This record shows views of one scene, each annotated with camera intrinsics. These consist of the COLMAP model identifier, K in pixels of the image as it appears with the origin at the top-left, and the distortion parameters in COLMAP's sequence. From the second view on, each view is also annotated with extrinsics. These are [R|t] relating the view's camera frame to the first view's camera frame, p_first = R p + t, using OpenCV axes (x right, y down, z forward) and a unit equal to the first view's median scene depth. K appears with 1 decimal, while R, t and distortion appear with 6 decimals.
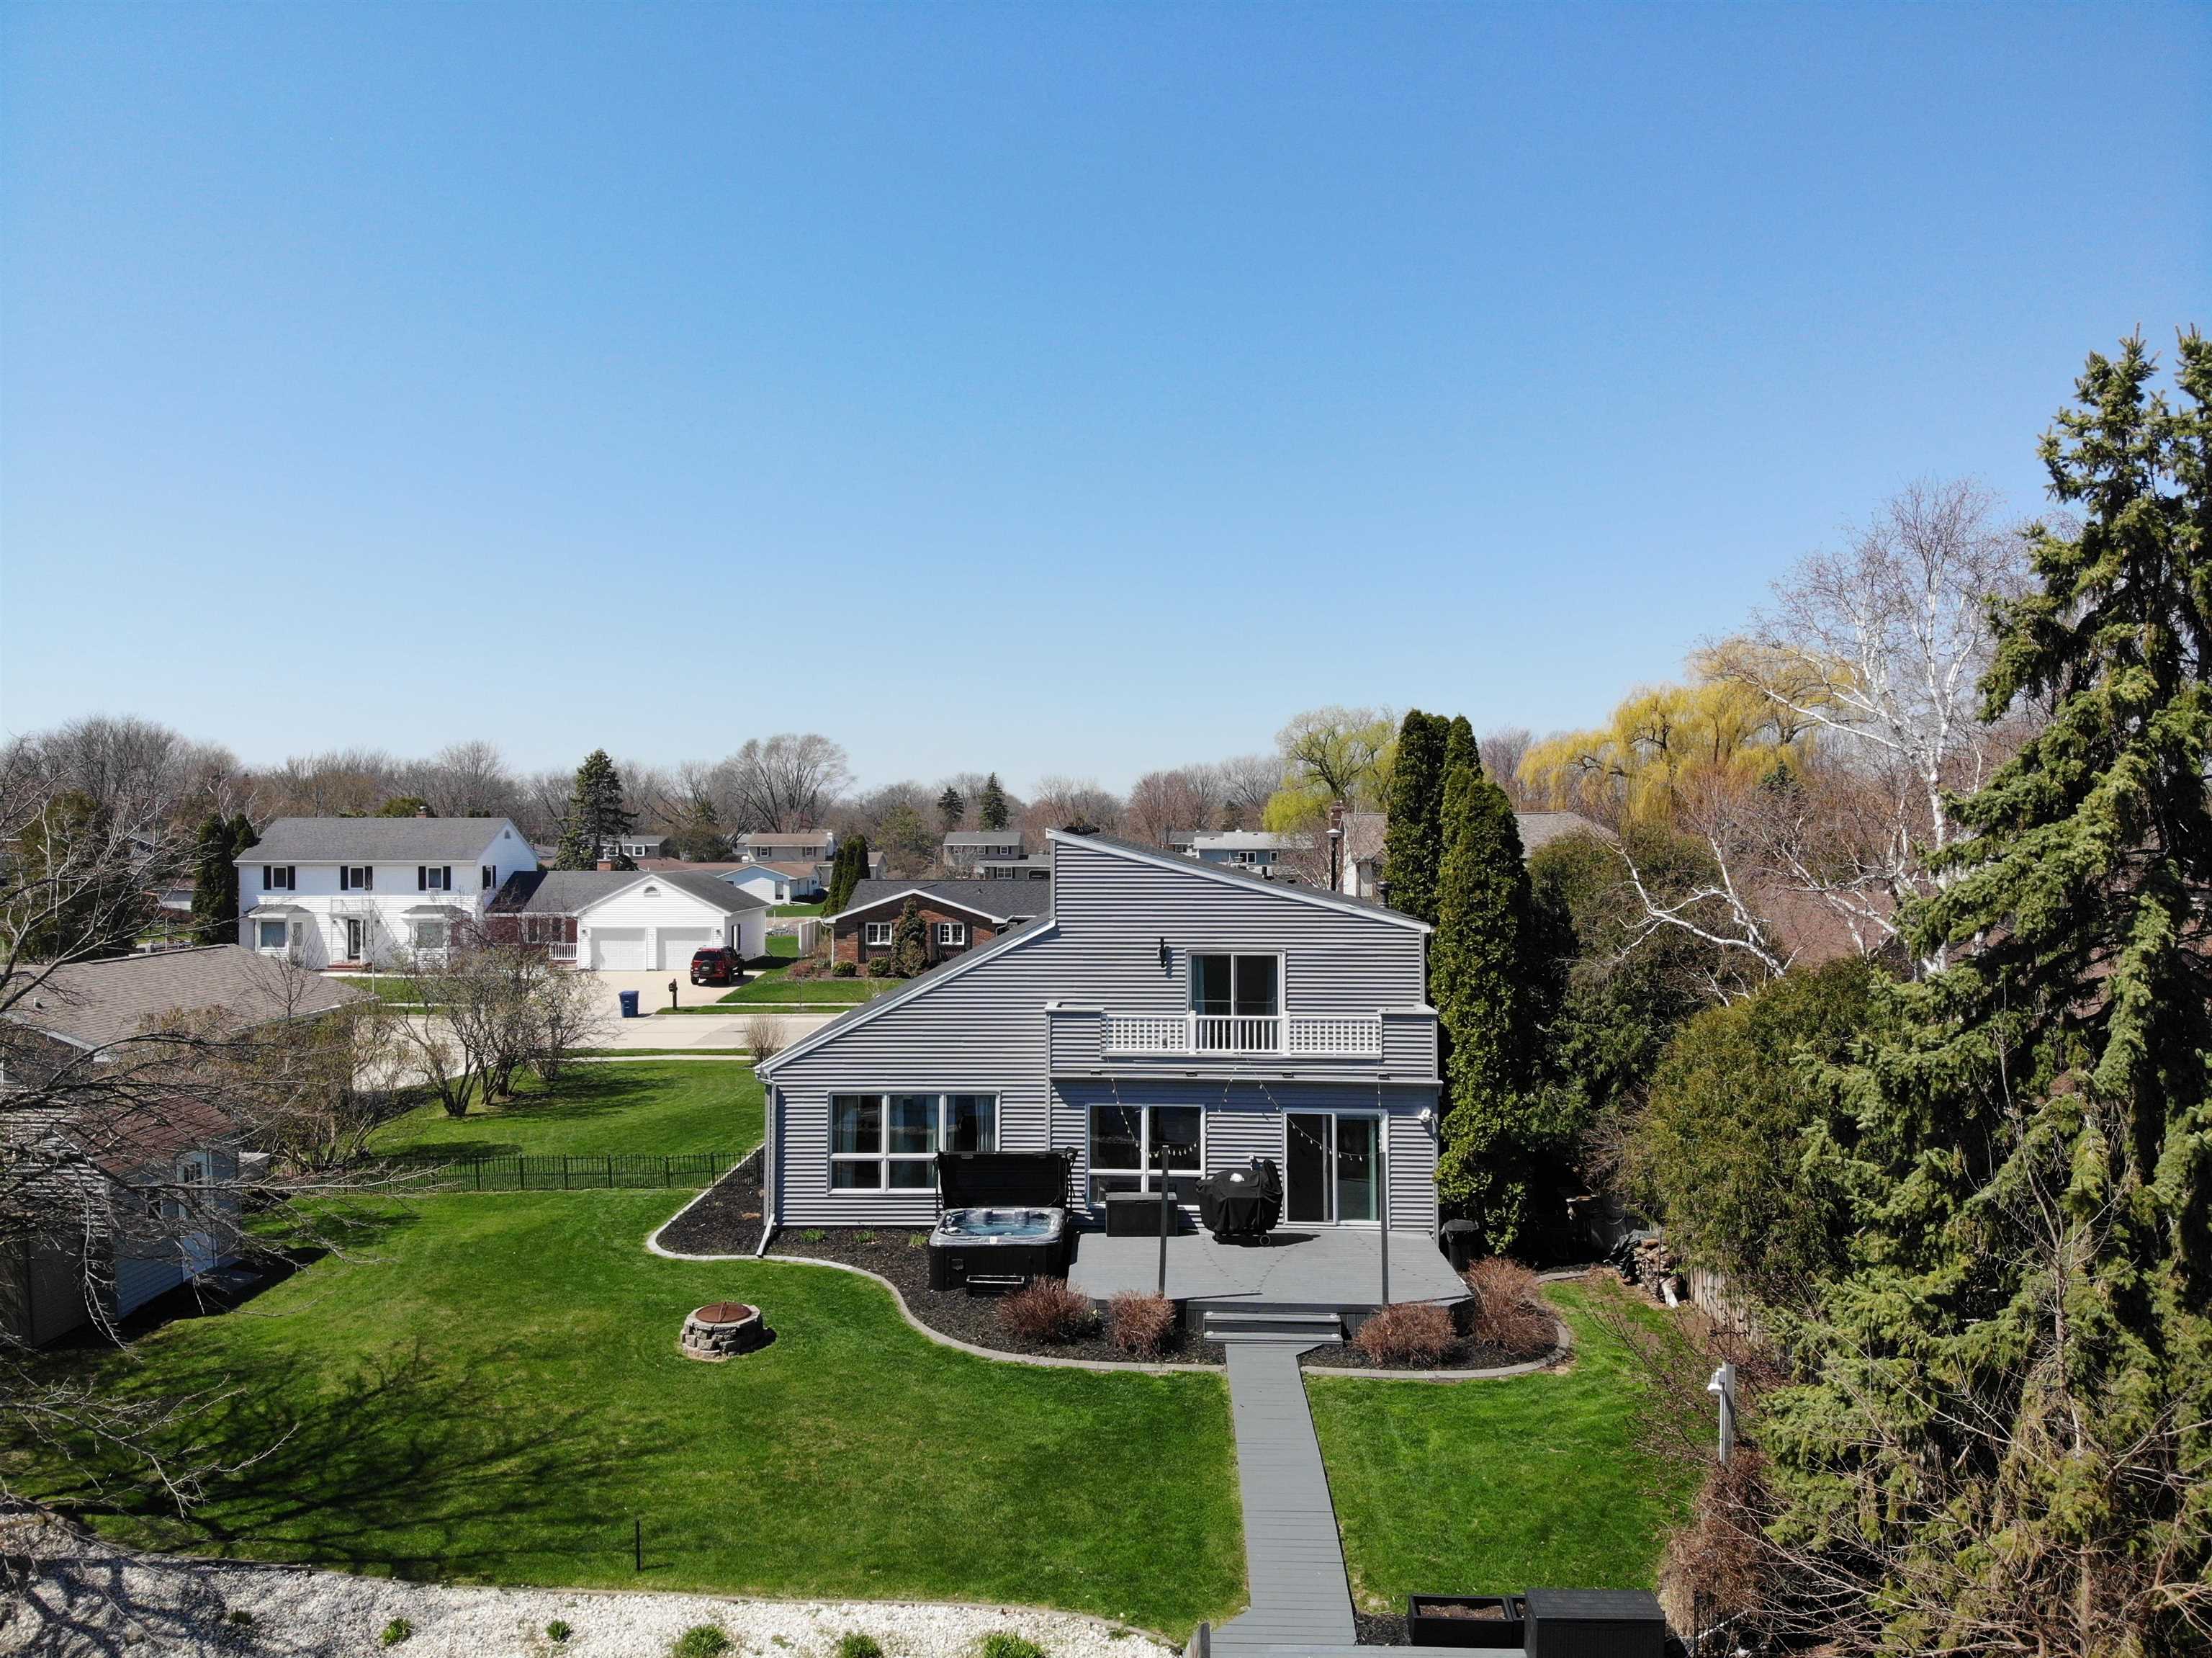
lens RADIAL K [[1616.3, 0, 1113.1], [0, 1616.3, 845.6], [0, 0, 1]] dist [0.100457, -0.252872]
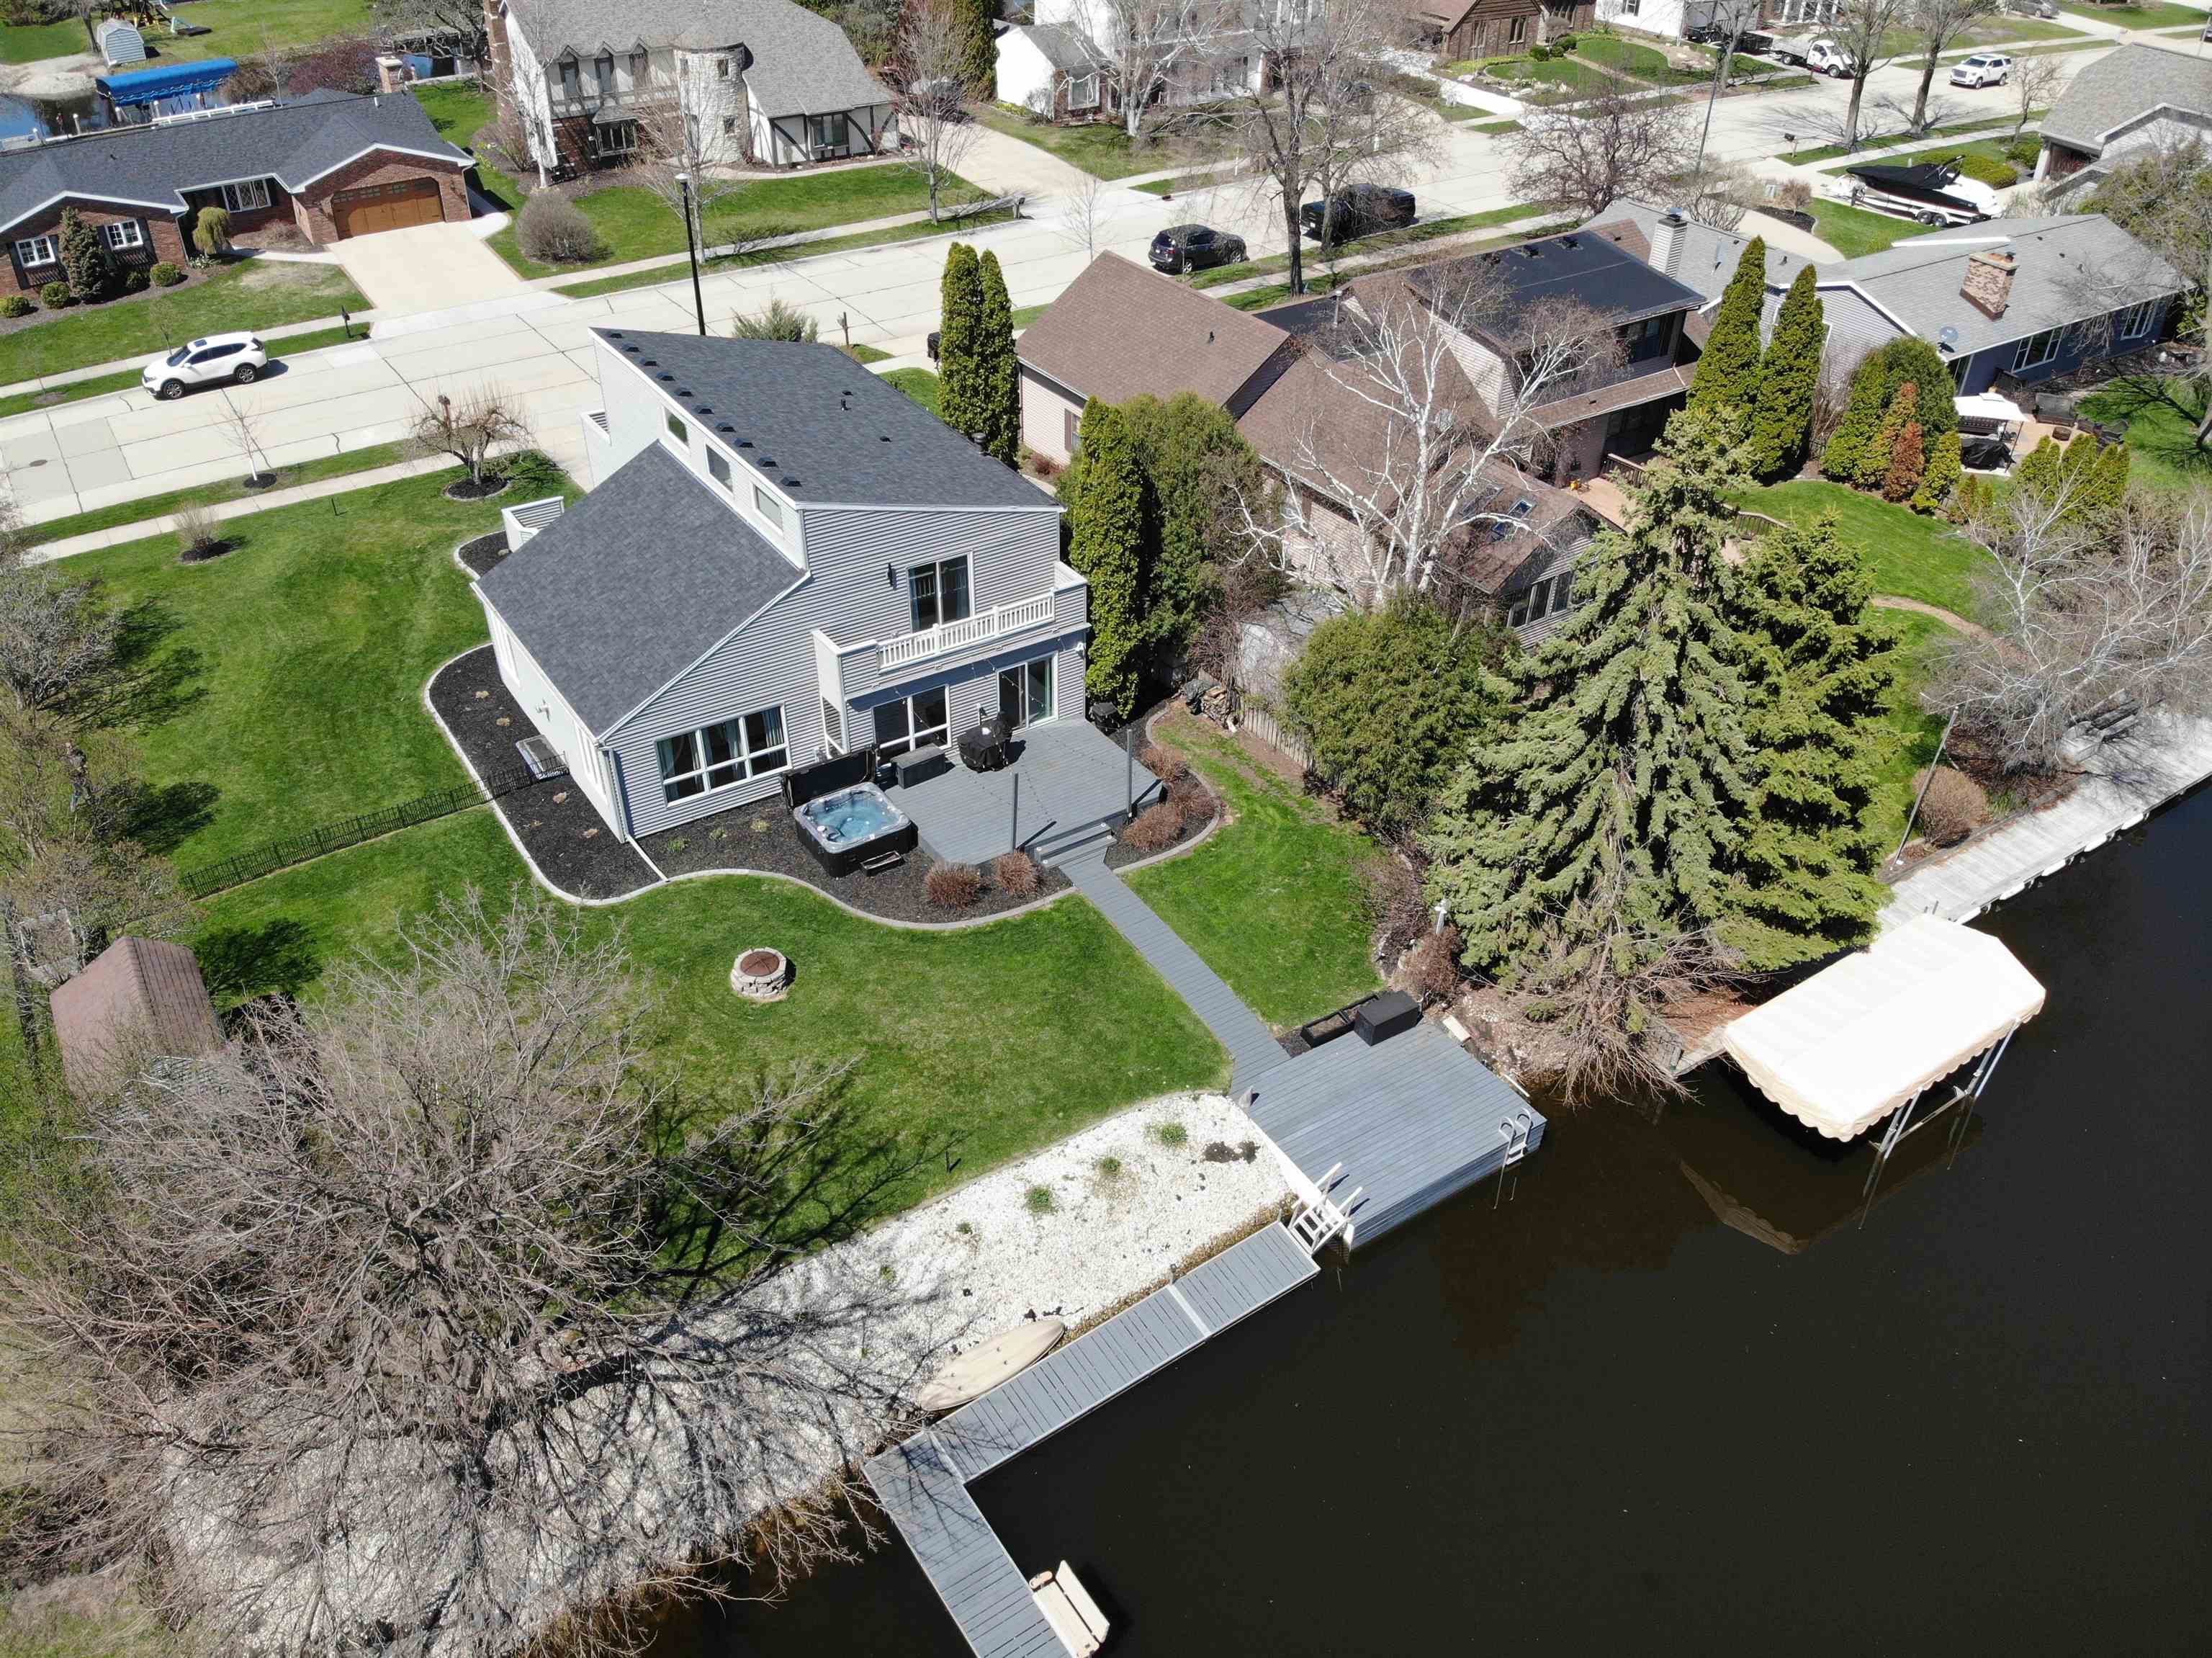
lens RADIAL K [[1585.2, 0, 1058.2], [0, 1585.2, 848.9], [0, 0, 1]] dist [0.033145, -0.112435]
pose [[0.819725, -0.348770, 0.454325, -0.547965], [0.002435, 0.795339, 0.606160, -0.566101], [-0.572753, -0.495778, 0.652808, -0.014712]]
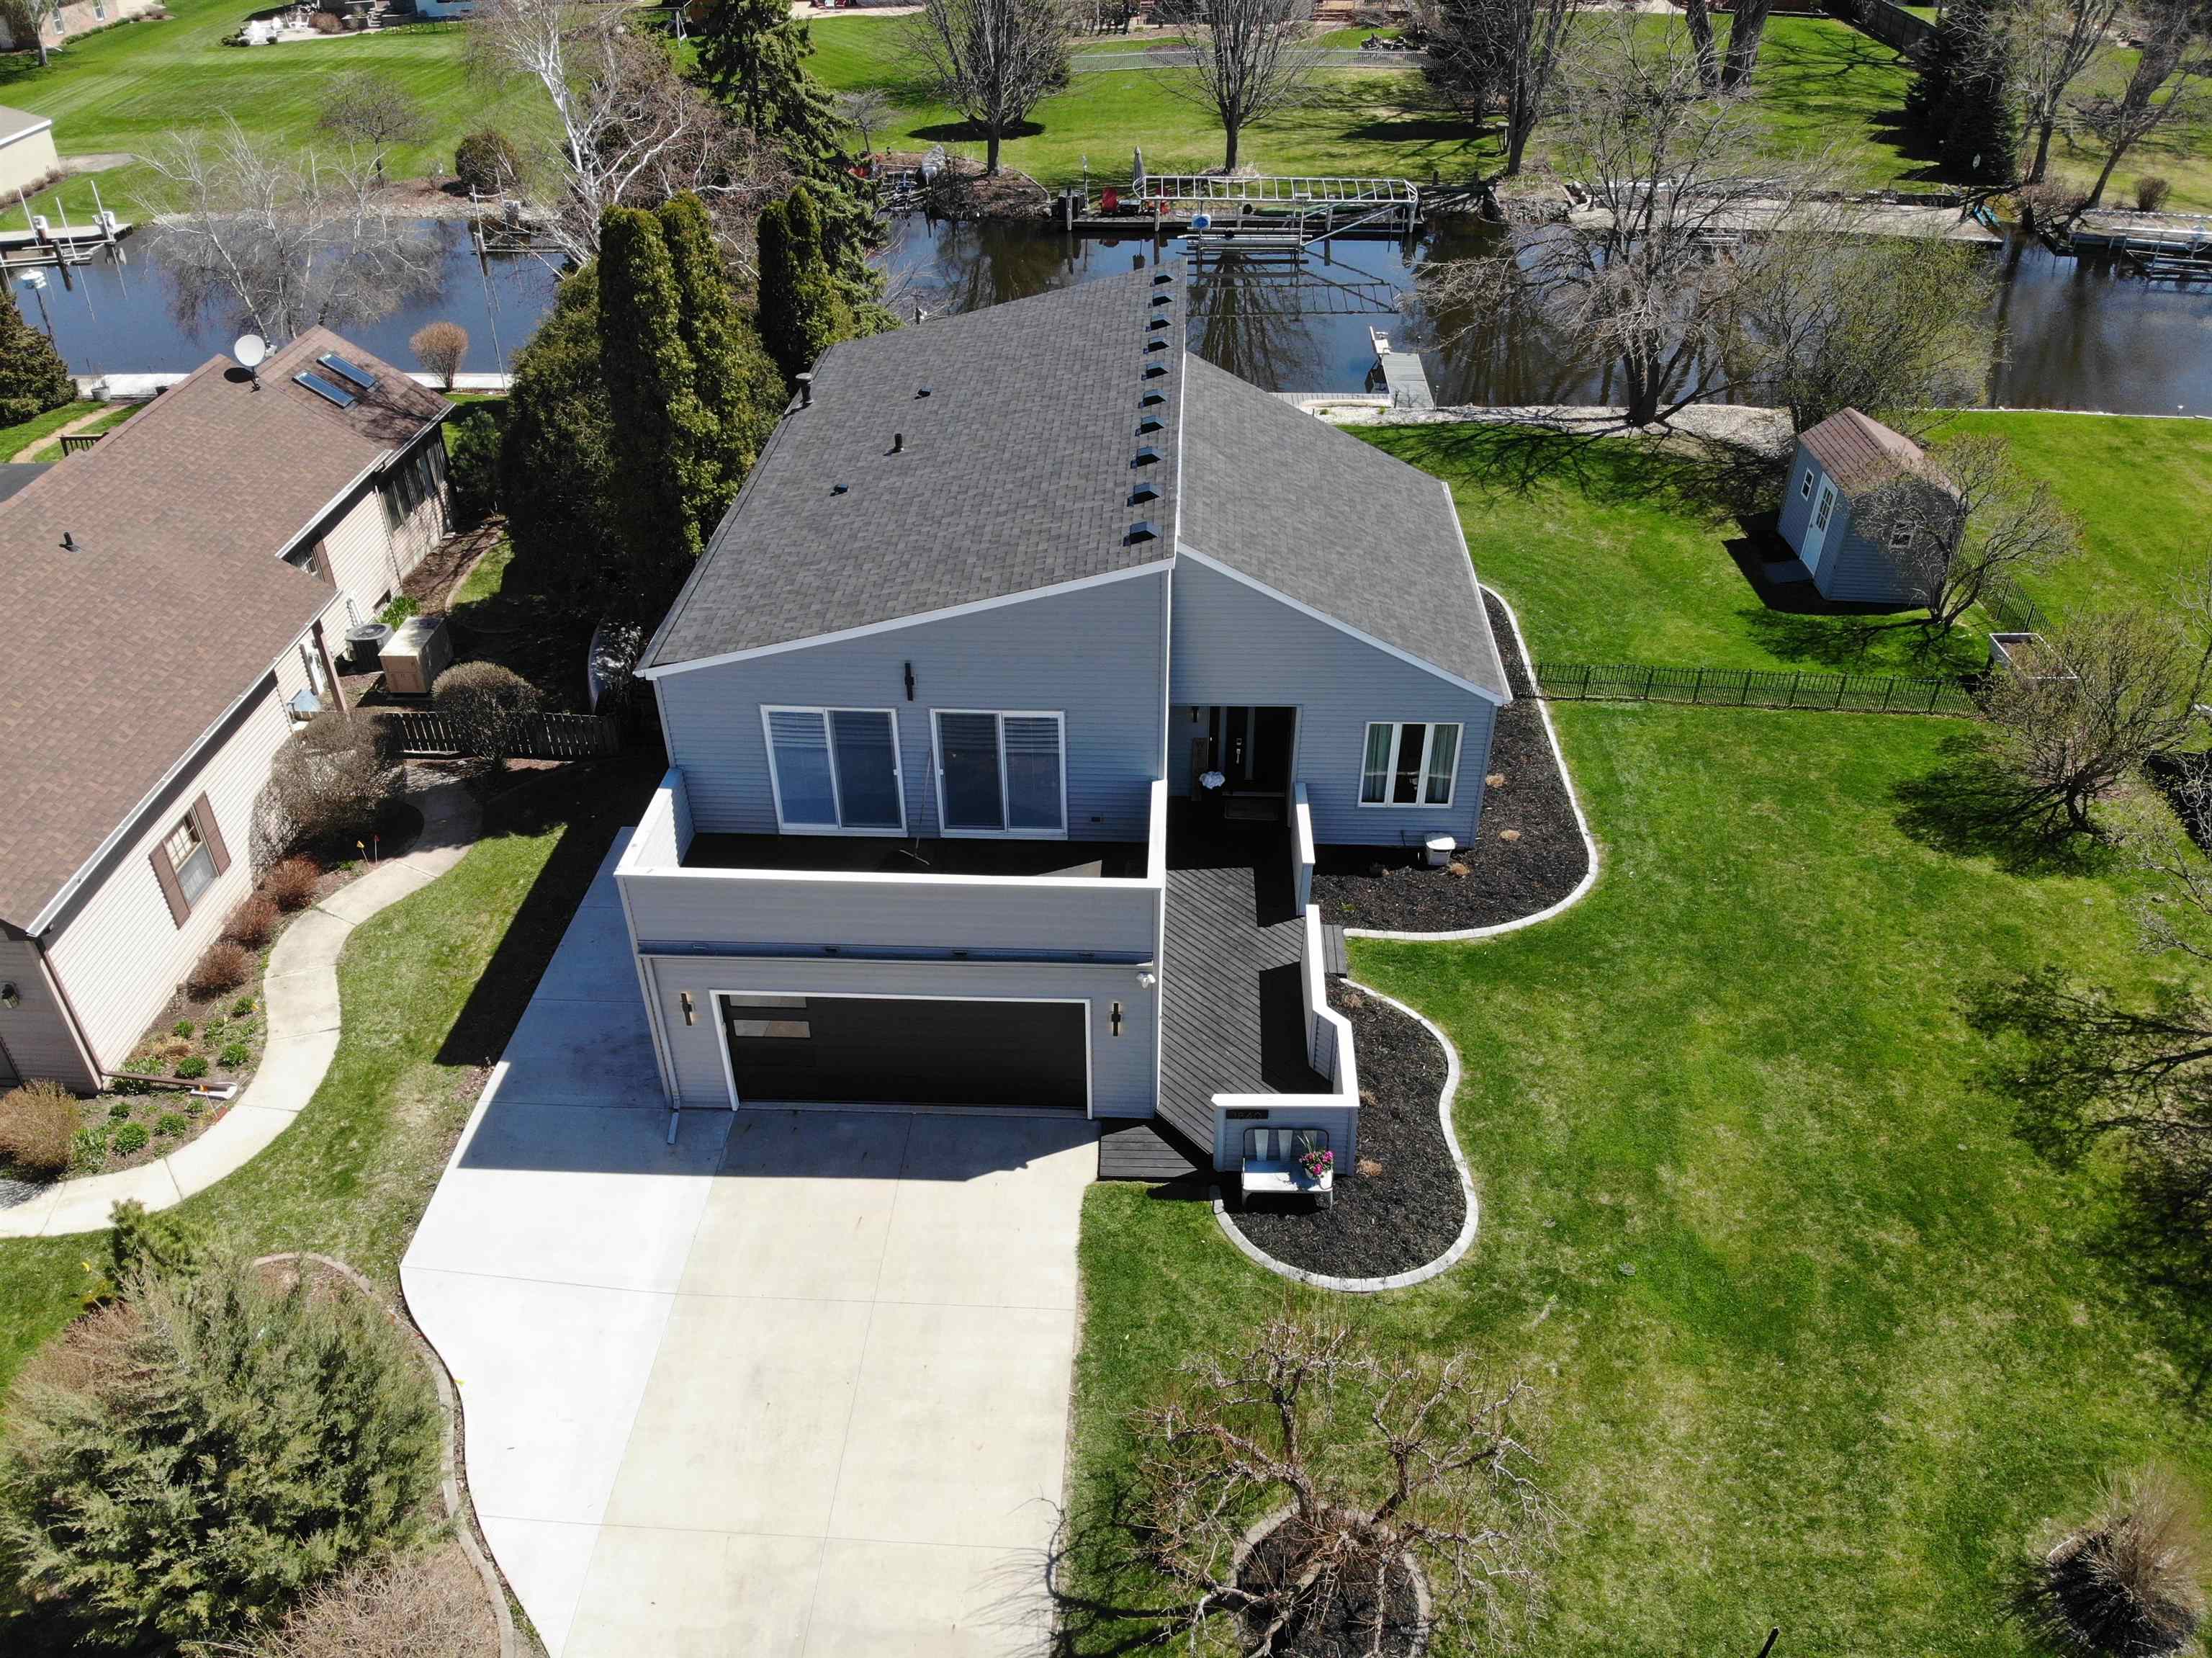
lens RADIAL K [[1634.5, 0, 1104.0], [0, 1634.5, 844.0], [0, 0, 1]] dist [0.044483, -0.160792]
pose [[-0.999608, -0.007196, 0.027058, -0.024409], [0.009877, 0.813635, 0.581292, -0.339506], [-0.026199, 0.581331, -0.813245, 2.242243]]
